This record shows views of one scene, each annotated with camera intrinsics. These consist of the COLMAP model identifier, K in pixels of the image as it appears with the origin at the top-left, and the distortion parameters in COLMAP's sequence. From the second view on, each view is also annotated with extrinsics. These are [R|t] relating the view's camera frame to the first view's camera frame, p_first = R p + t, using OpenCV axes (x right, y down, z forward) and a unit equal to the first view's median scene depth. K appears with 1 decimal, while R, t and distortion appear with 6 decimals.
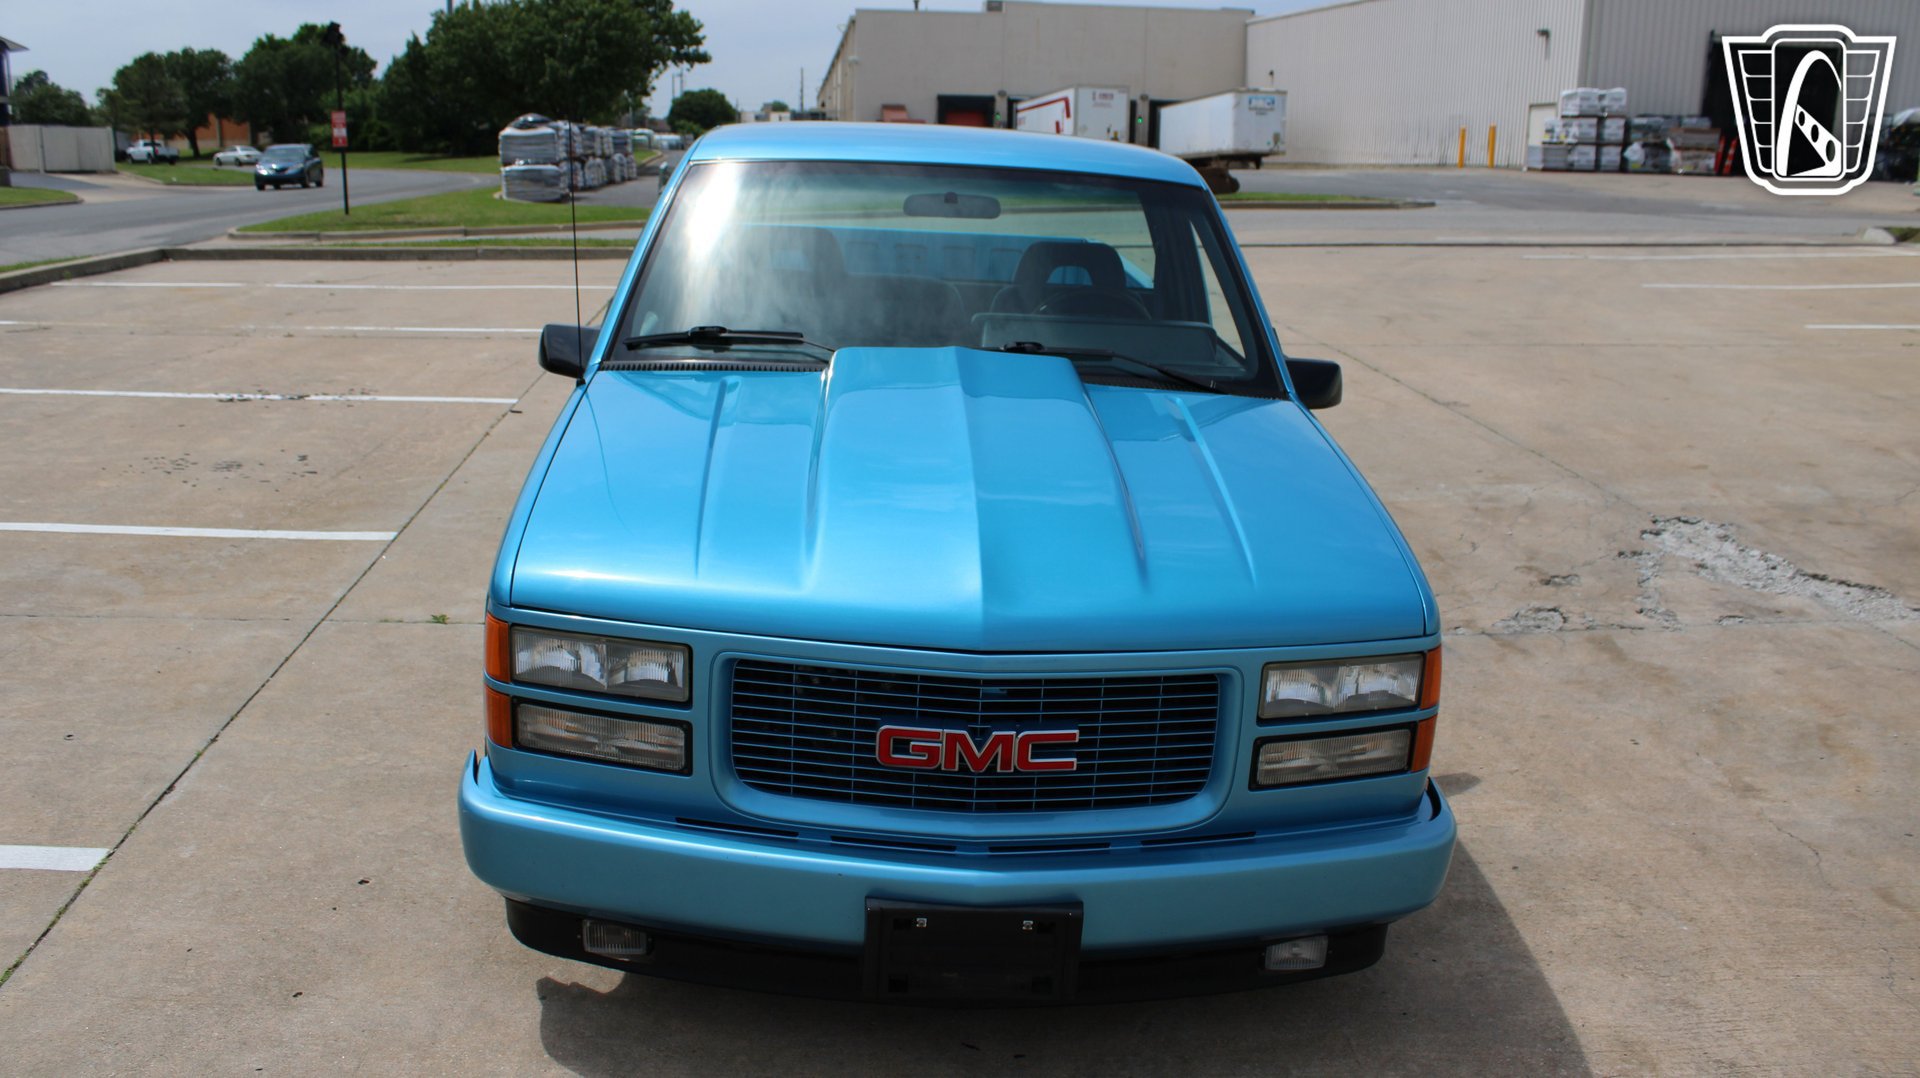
lens RADIAL K [[1575.1, 0, 948.3], [0, 1575.1, 544.0], [0, 0, 1]] dist [-0.167549, 0.152847]
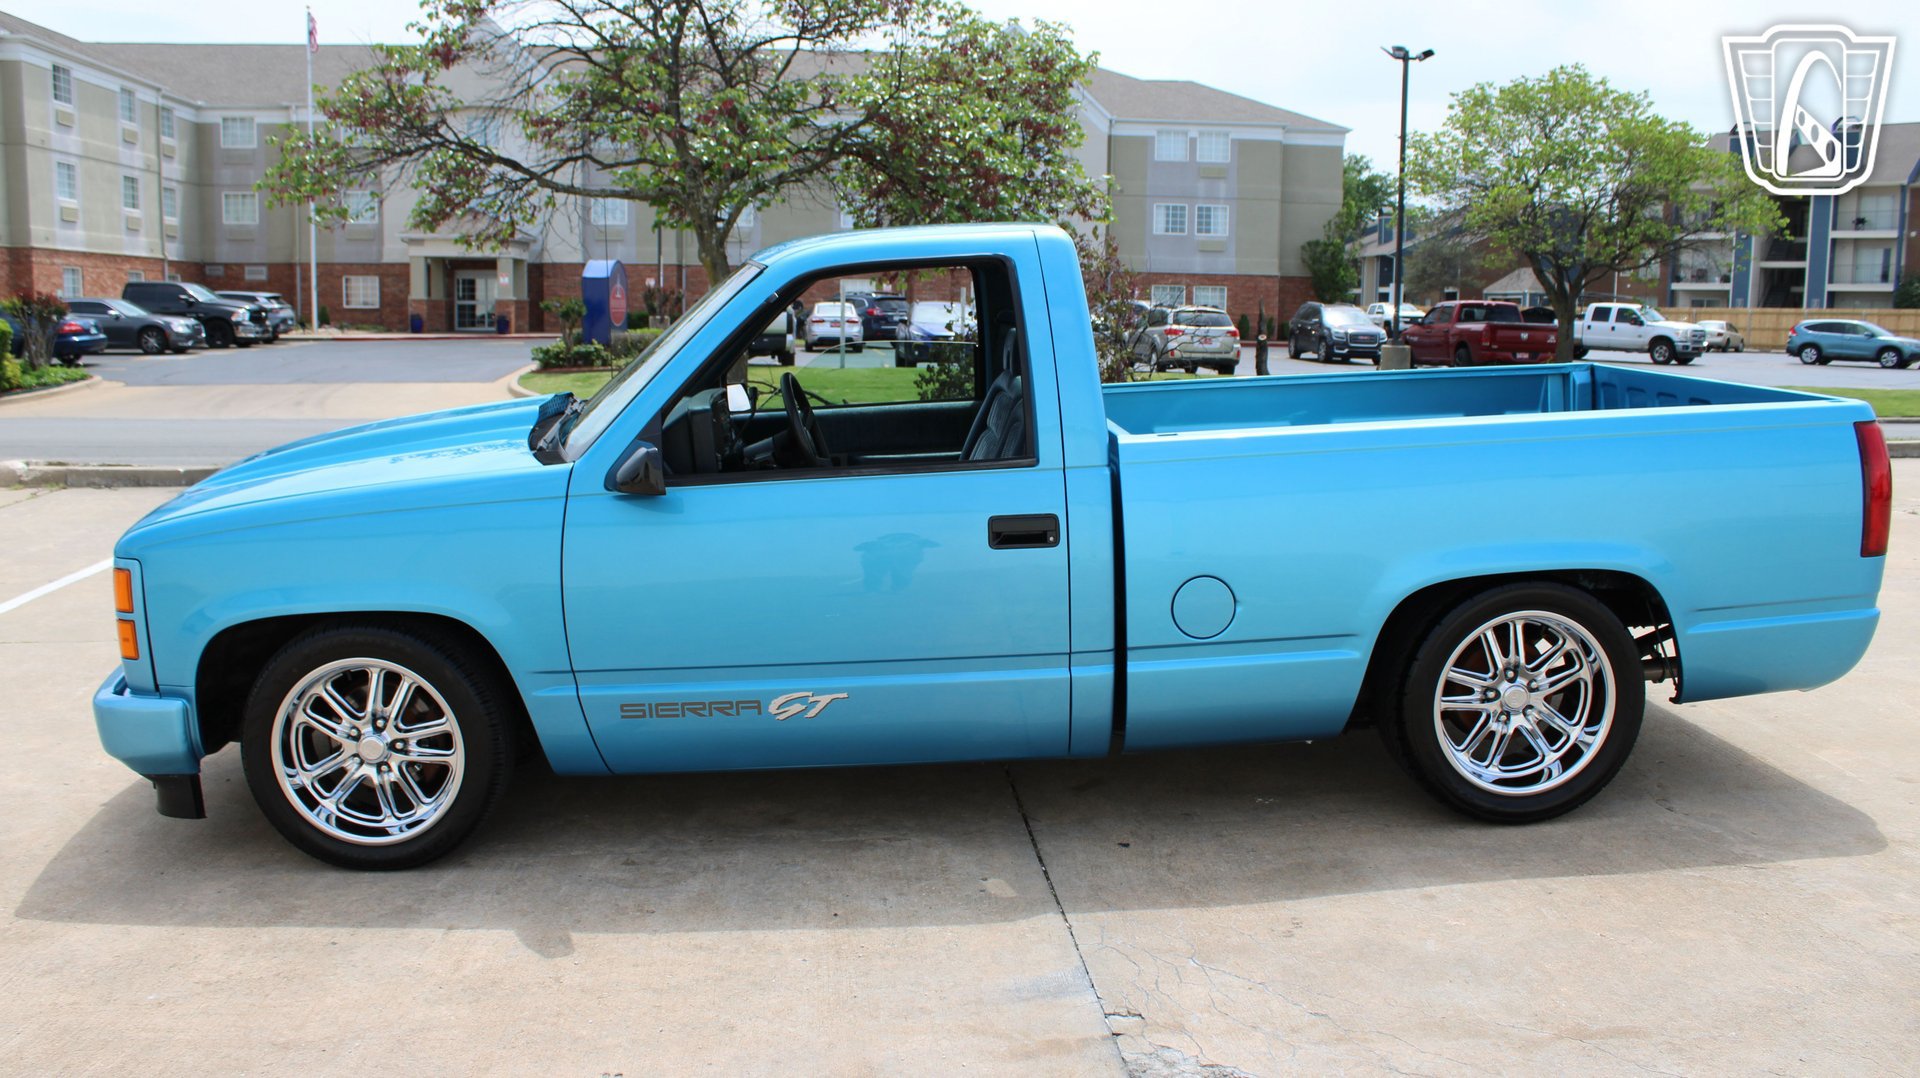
lens RADIAL K [[1577.8, 0, 945.8], [0, 1577.8, 533.3], [0, 0, 1]] dist [-0.167980, 0.153259]
pose [[-0.005783, 0.116280, -0.993200, 0.077292], [-0.253005, 0.960731, 0.113952, -0.014446], [0.967448, 0.251944, 0.023863, 0.077079]]
